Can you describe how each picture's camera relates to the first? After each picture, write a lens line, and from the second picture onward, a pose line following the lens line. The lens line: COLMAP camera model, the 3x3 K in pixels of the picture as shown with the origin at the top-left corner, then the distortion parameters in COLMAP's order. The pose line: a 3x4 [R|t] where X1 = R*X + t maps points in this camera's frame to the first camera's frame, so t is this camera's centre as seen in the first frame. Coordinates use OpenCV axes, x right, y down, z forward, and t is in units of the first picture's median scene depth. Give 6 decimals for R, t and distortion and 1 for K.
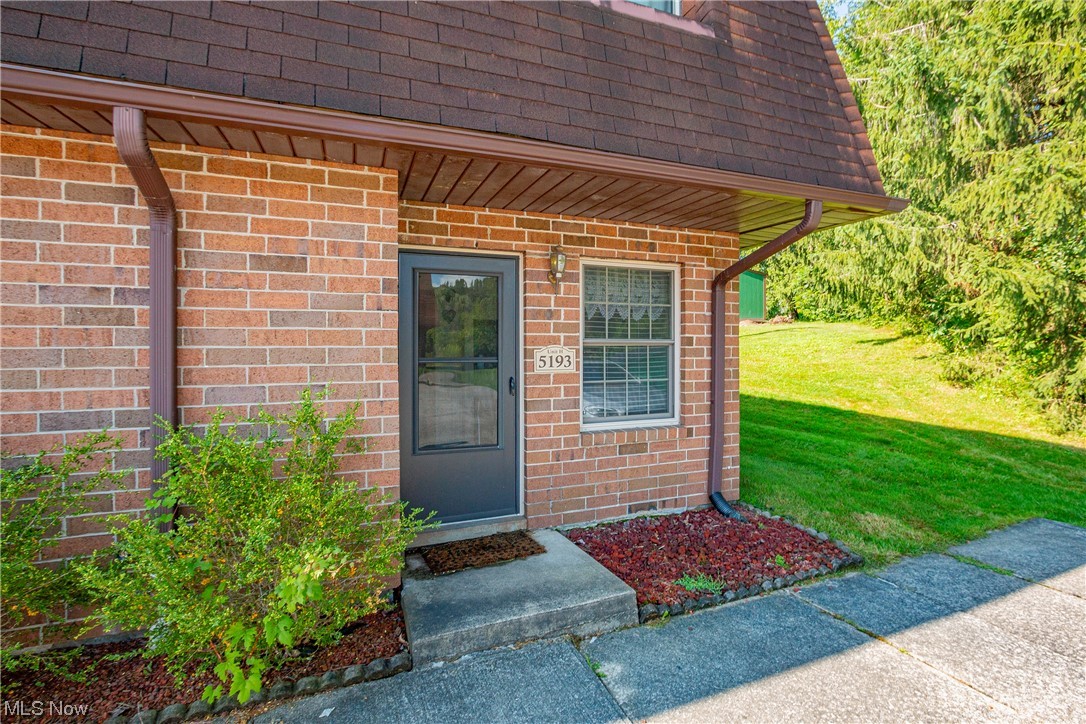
lens RADIAL K [[523.4, 0, 544.7], [0, 523.4, 350.9], [0, 0, 1]] dist [-0.015469, 0.002092]
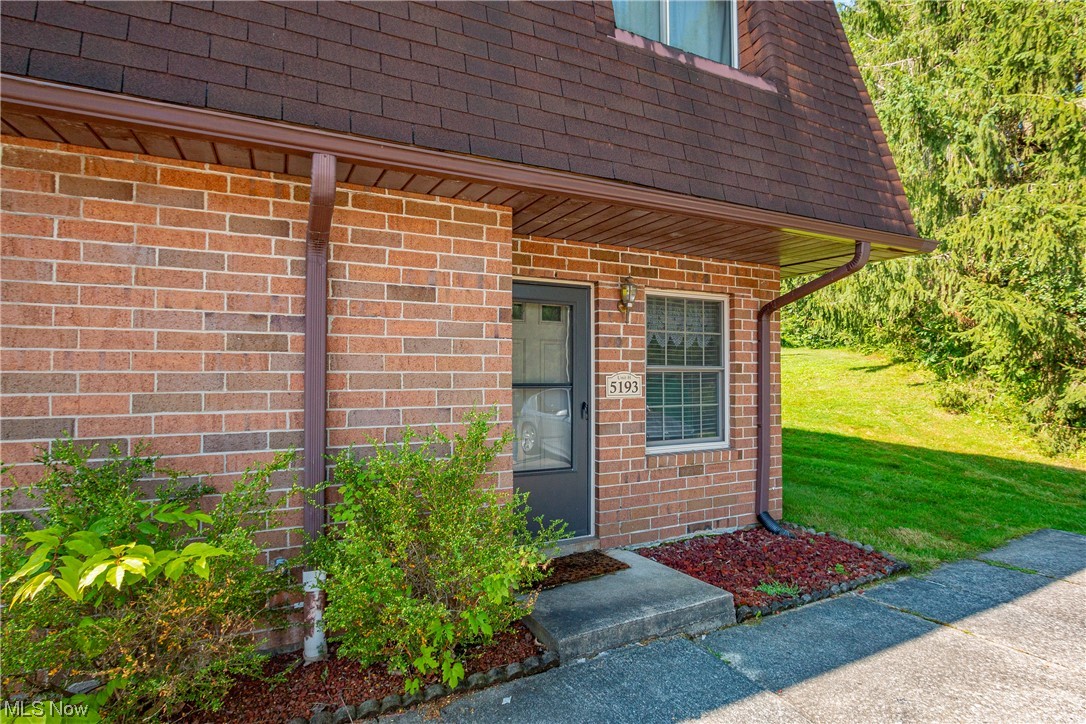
lens RADIAL K [[590.2, 0, 543.0], [0, 590.2, 362.0], [0, 0, 1]] dist [-0.008198, -0.000830]
pose [[0.994813, 0.003578, 0.101656, -0.281574], [-0.000698, 0.999598, -0.028345, 0.004431], [-0.101716, 0.028127, 0.994416, -0.168859]]
